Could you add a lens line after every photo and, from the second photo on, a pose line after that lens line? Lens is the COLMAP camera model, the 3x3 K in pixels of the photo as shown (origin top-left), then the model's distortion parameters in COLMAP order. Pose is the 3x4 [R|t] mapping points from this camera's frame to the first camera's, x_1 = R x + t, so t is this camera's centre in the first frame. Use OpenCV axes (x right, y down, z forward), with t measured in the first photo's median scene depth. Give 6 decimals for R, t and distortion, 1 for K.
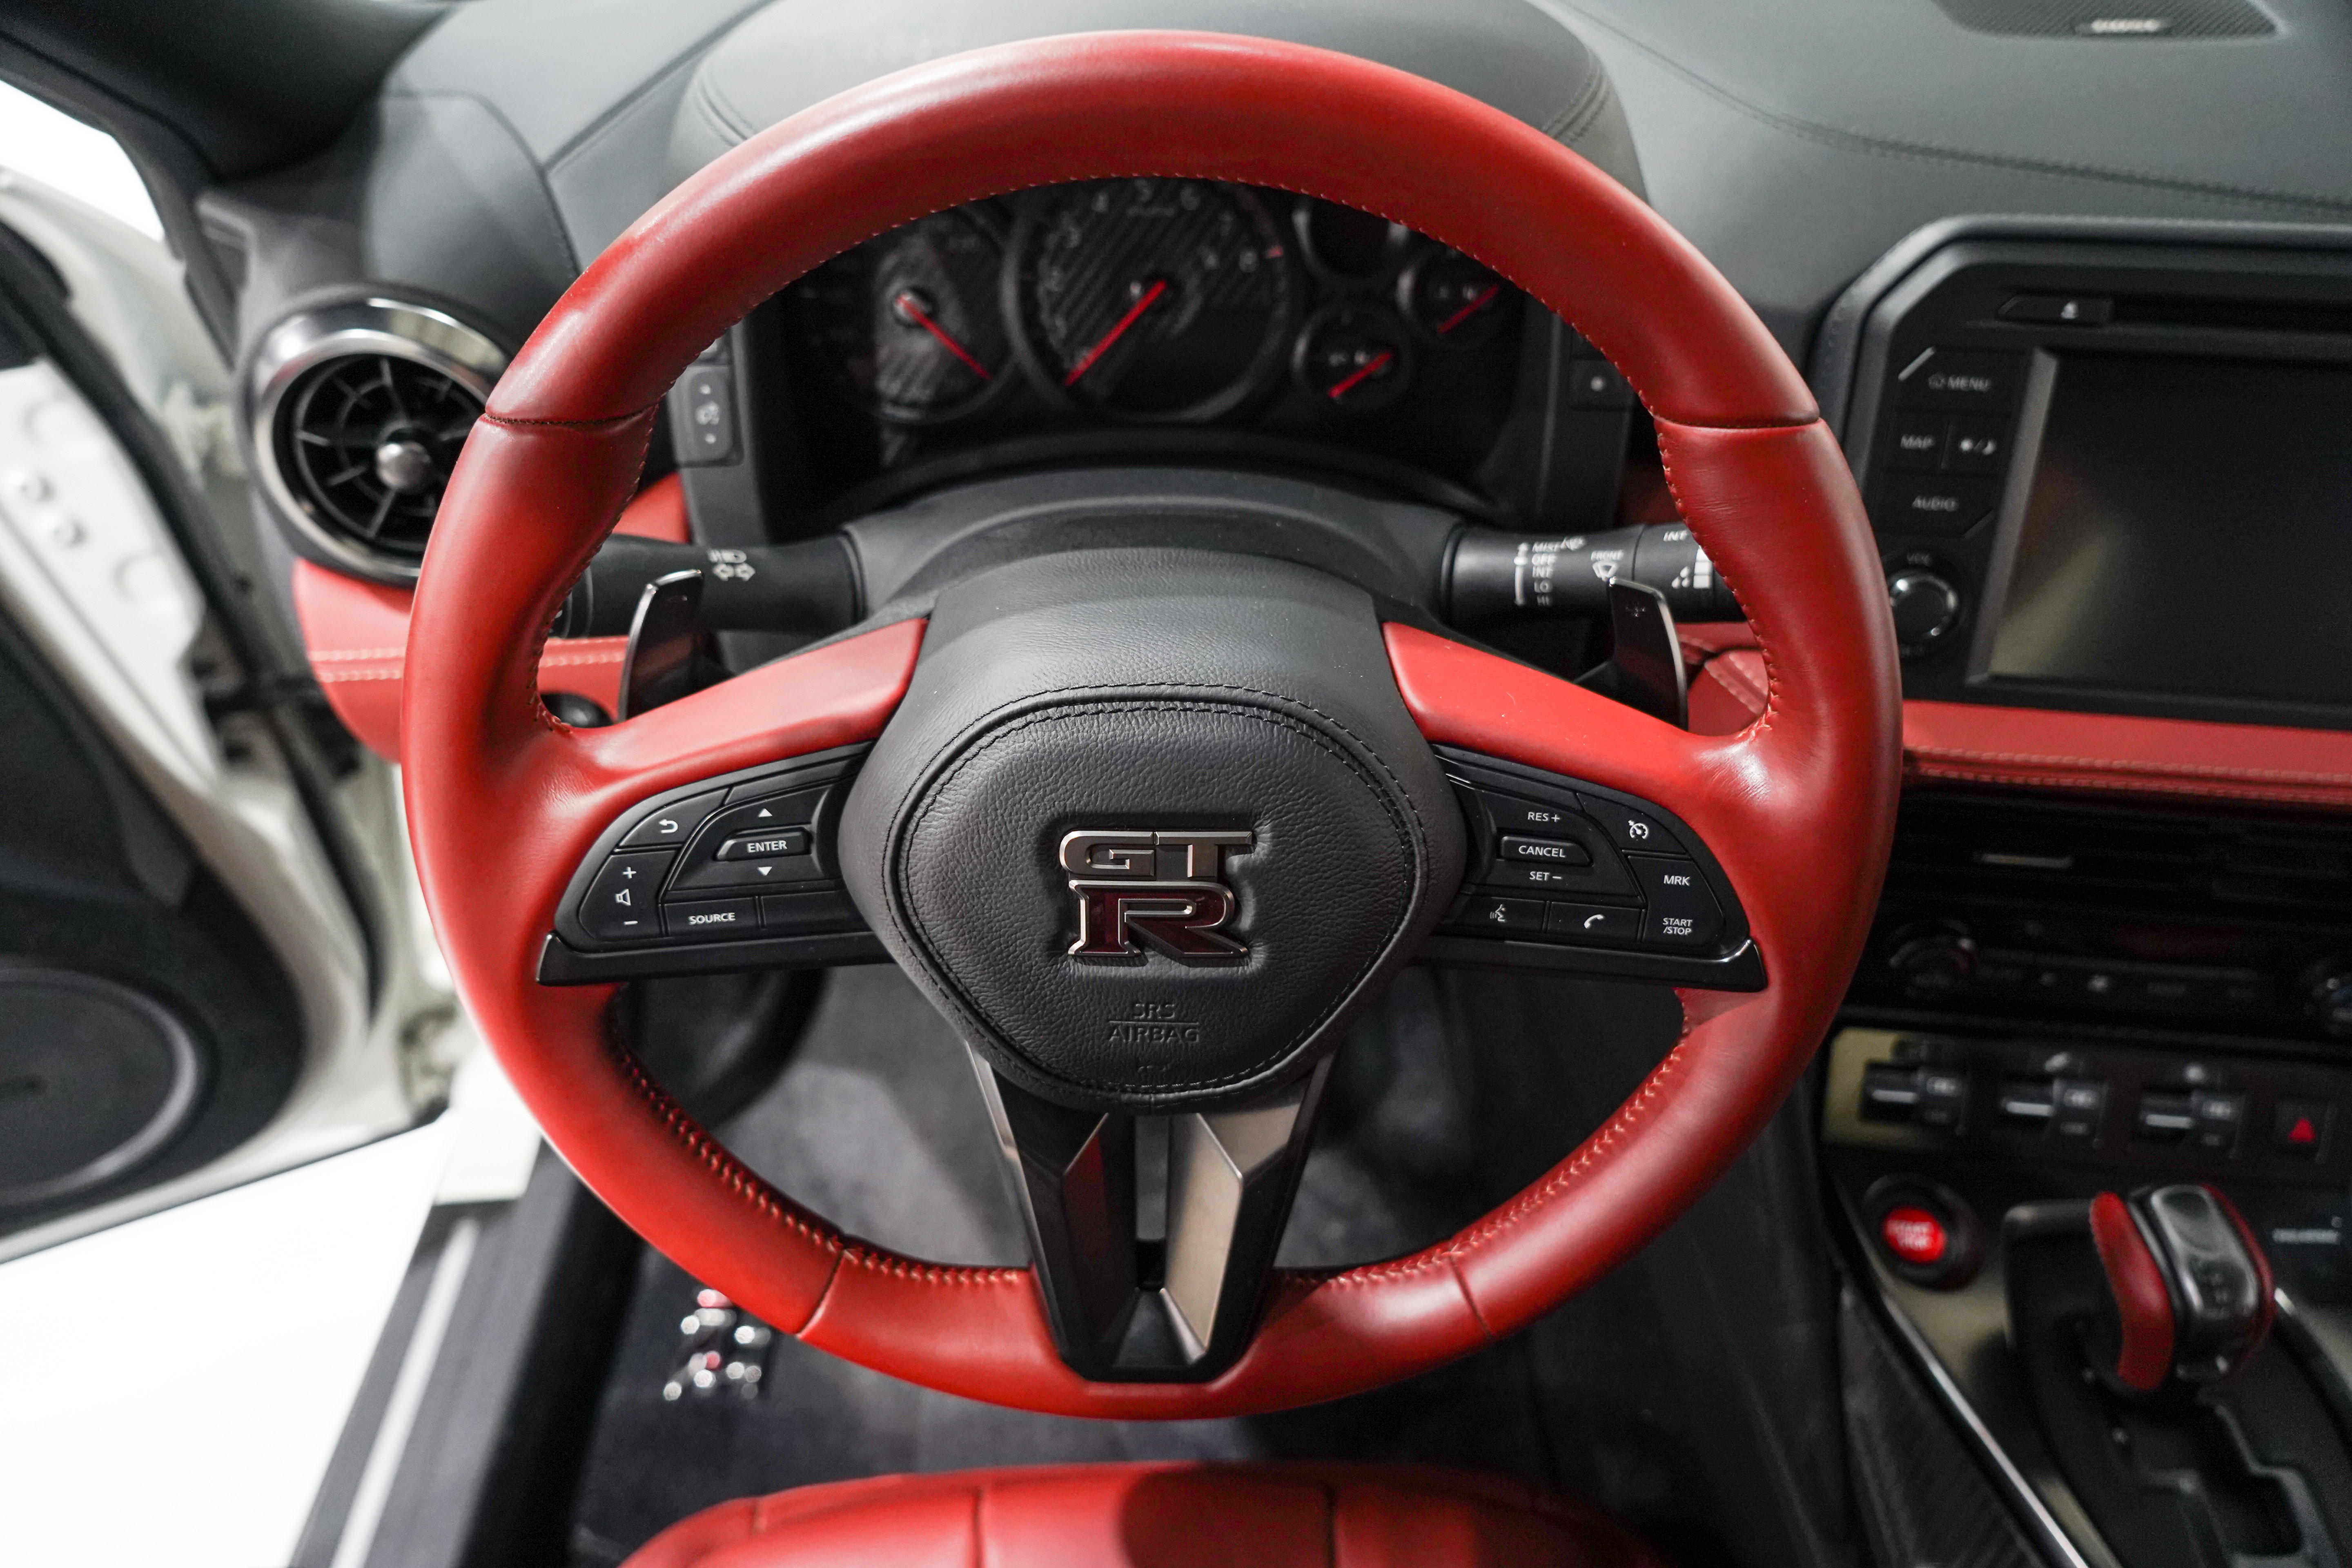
lens RADIAL K [[1631.6, 0, 1176.0], [0, 1631.6, 784.0], [0, 0, 1]] dist [-0.031652, 0.027893]
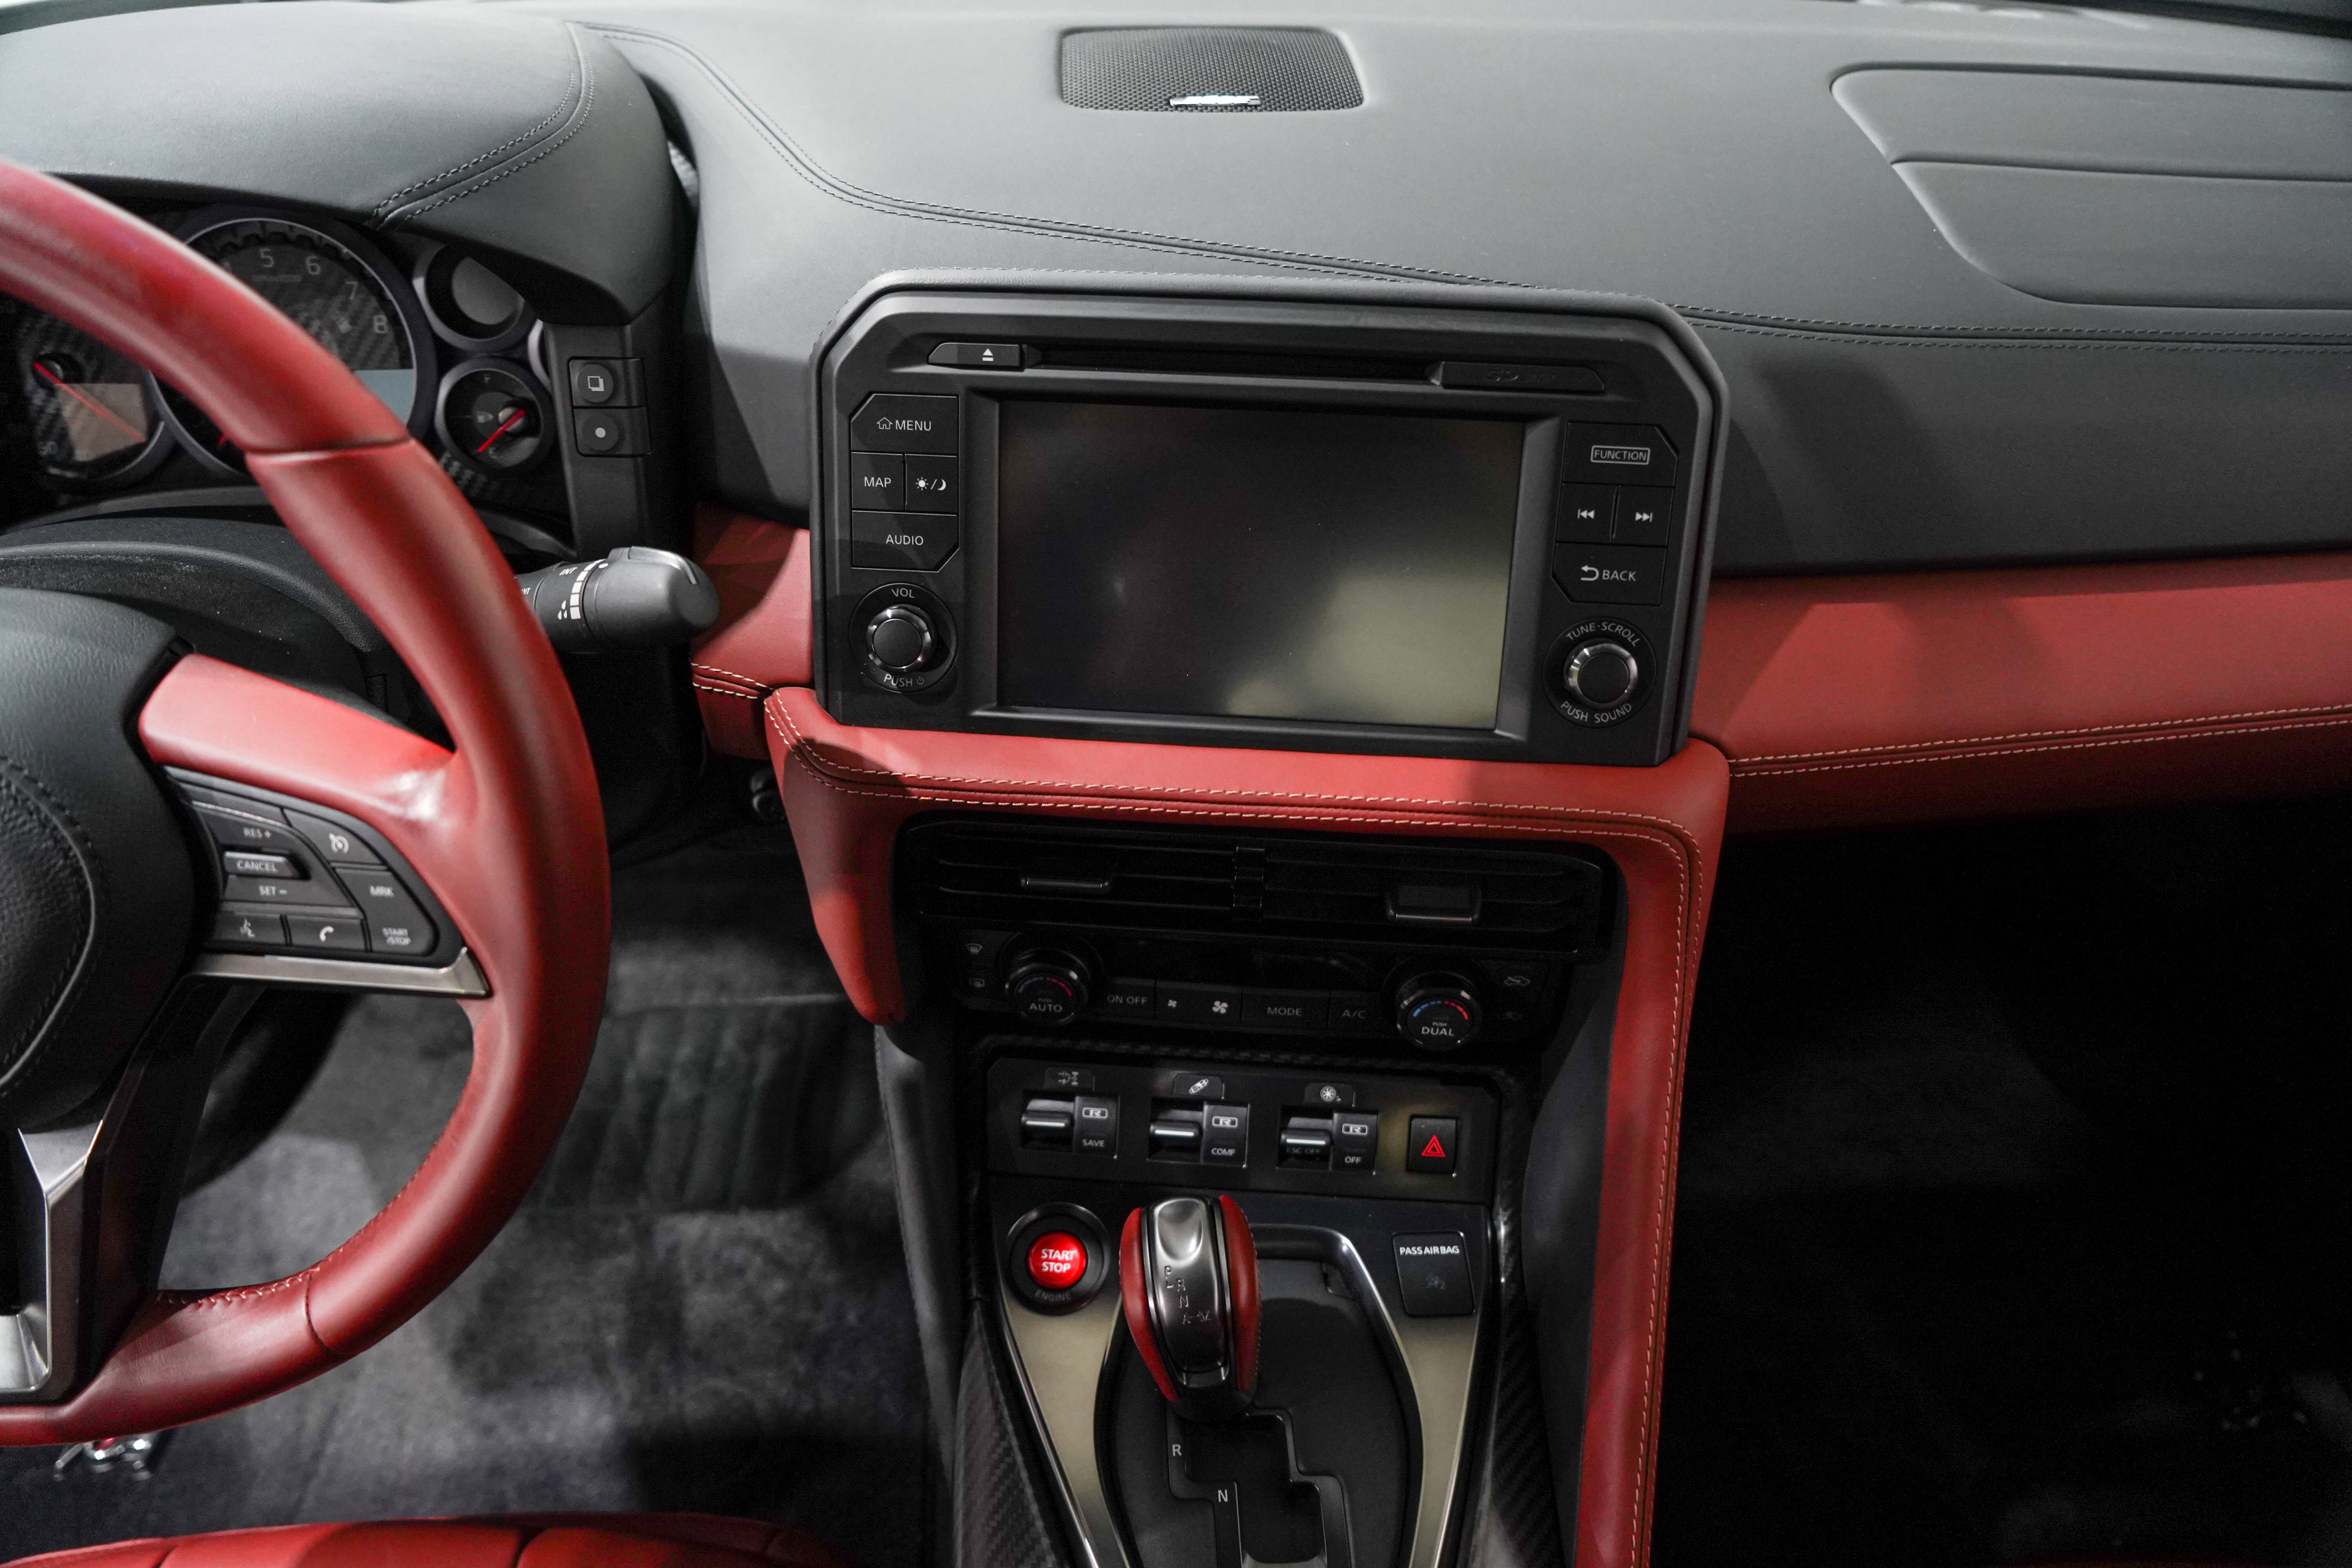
lens RADIAL K [[1631.6, 0, 1176.0], [0, 1631.6, 784.0], [0, 0, 1]] dist [-0.031652, 0.027893]
pose [[0.999120, -0.016791, 0.038445, 0.572392], [0.018775, 0.998479, -0.051841, 0.039710], [-0.037516, 0.052518, 0.997915, -0.043513]]
